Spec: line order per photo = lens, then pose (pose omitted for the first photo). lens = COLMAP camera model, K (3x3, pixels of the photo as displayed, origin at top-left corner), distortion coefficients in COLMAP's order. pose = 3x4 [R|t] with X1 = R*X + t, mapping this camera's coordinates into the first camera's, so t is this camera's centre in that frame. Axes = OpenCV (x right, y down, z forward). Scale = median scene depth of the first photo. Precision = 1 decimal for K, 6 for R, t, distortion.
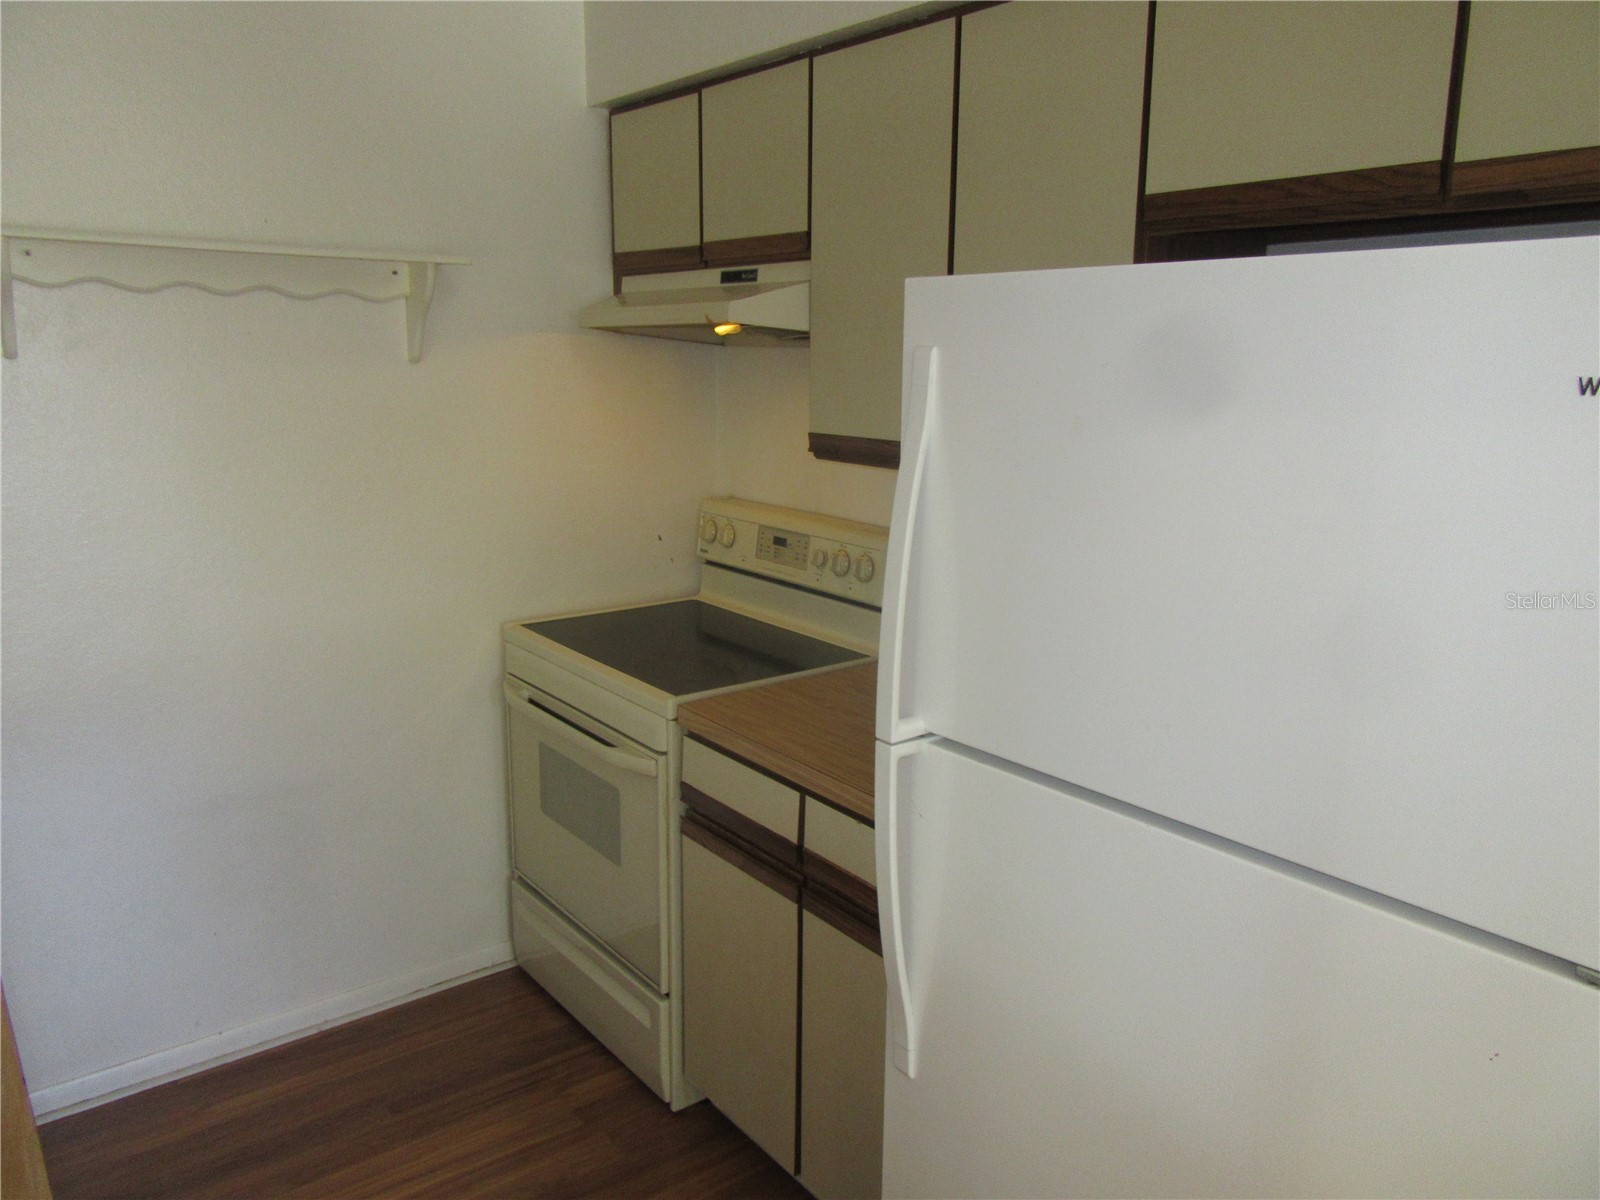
lens RADIAL K [[1202.6, 0, 800.0], [0, 1202.6, 600.0], [0, 0, 1]] dist [0.029534, 0.006458]
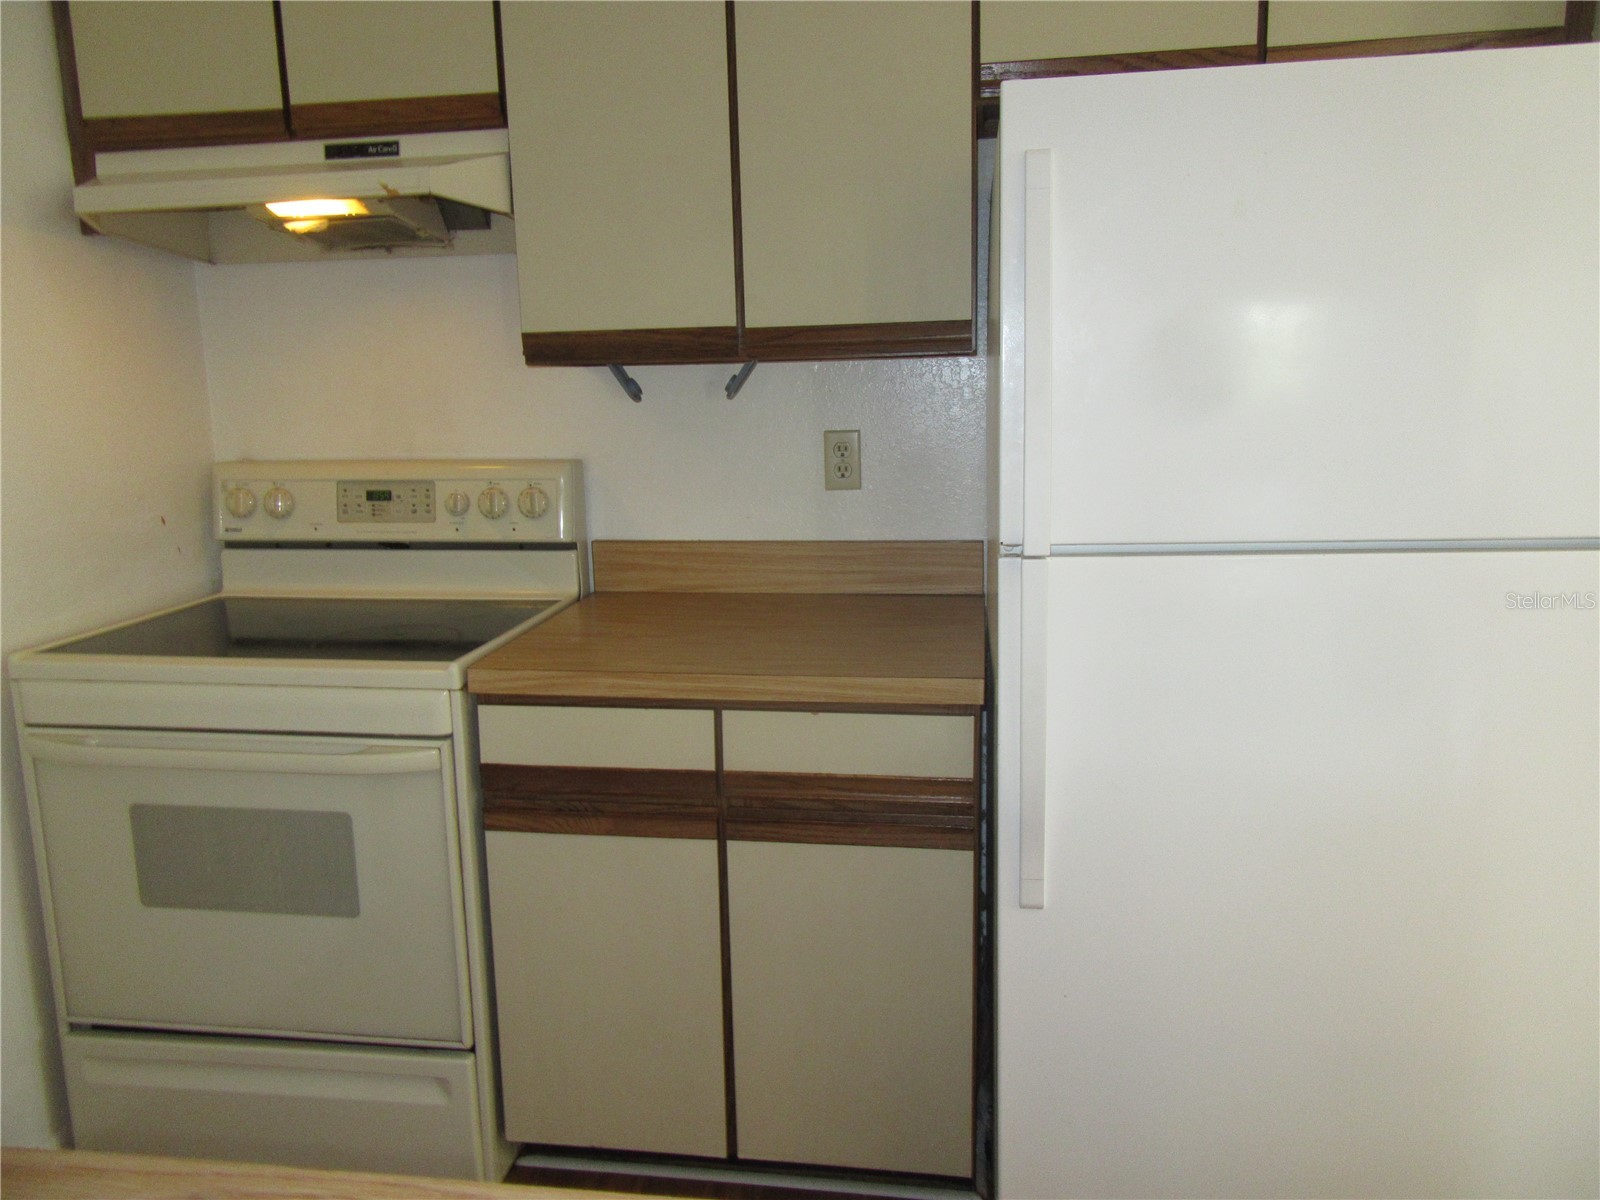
lens RADIAL K [[1188.1, 0, 796.1], [0, 1188.1, 603.7], [0, 0, 1]] dist [0.001009, 0.002783]
pose [[0.710716, -0.149666, 0.687374, -0.431777], [0.173461, 0.984220, 0.034949, 0.050513], [-0.681758, 0.094394, 0.725462, 0.256473]]
